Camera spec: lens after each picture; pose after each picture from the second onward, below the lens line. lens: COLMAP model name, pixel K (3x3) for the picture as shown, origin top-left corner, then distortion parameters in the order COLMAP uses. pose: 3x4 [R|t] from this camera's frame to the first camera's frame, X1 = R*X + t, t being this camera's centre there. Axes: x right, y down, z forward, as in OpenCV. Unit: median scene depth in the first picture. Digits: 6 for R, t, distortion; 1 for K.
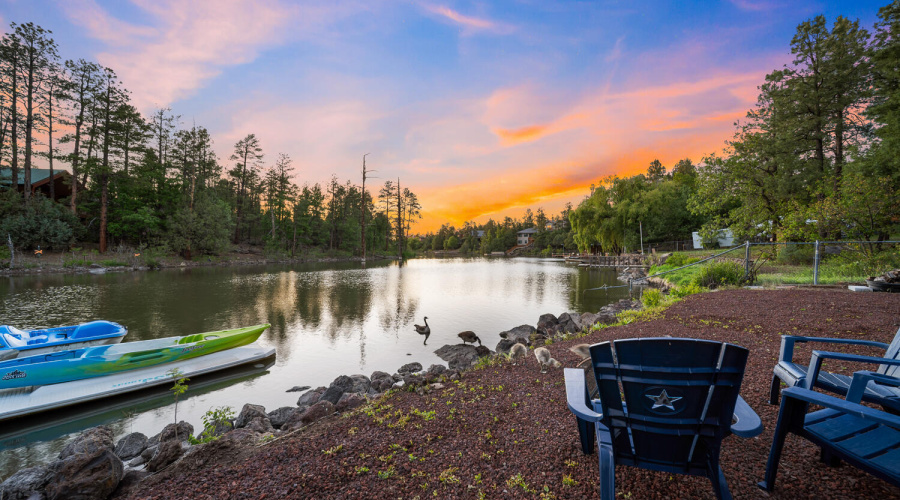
lens RADIAL K [[315.3, 0, 450.0], [0, 315.3, 250.0], [0, 0, 1]] dist [-0.000487, -0.000057]
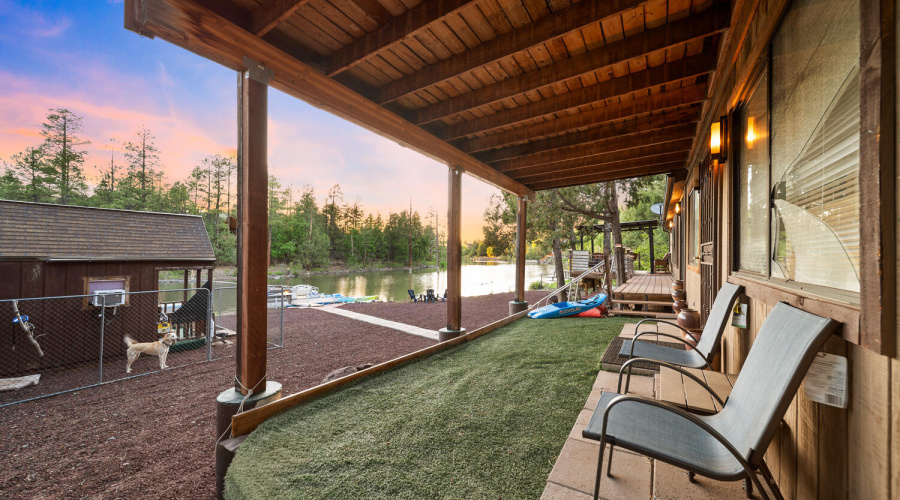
lens RADIAL K [[315.3, 0, 450.0], [0, 315.3, 250.0], [0, 0, 1]] dist [-0.000487, -0.000057]
pose [[0.986676, -0.000482, -0.162699, 0.116620], [-0.001642, 0.999915, -0.012915, -0.034761], [0.162692, 0.013010, 0.986591, -0.326182]]
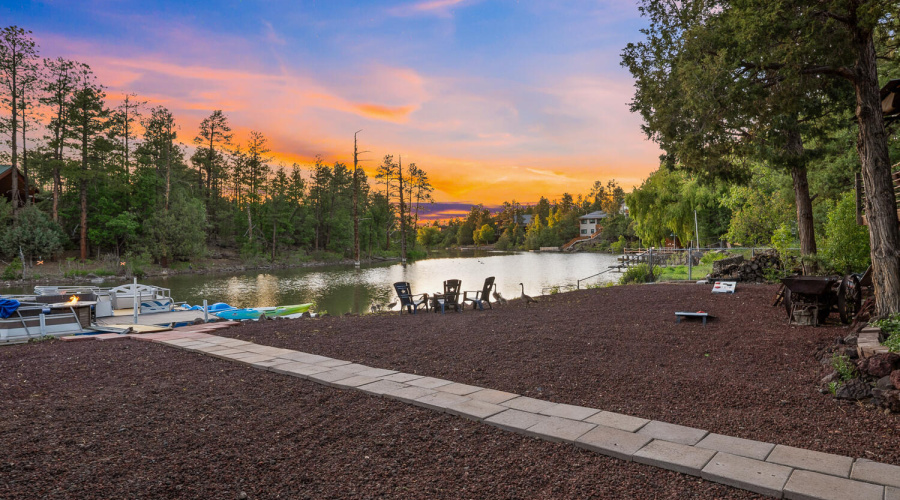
lens RADIAL K [[493.9, 0, 453.3], [0, 493.9, 249.3], [0, 0, 1]] dist [0.001661, -0.000100]
pose [[0.997047, -0.019084, -0.074384, 0.054565], [0.019926, 0.999745, 0.010592, -0.011229], [0.074163, -0.012043, 0.997173, -0.202205]]
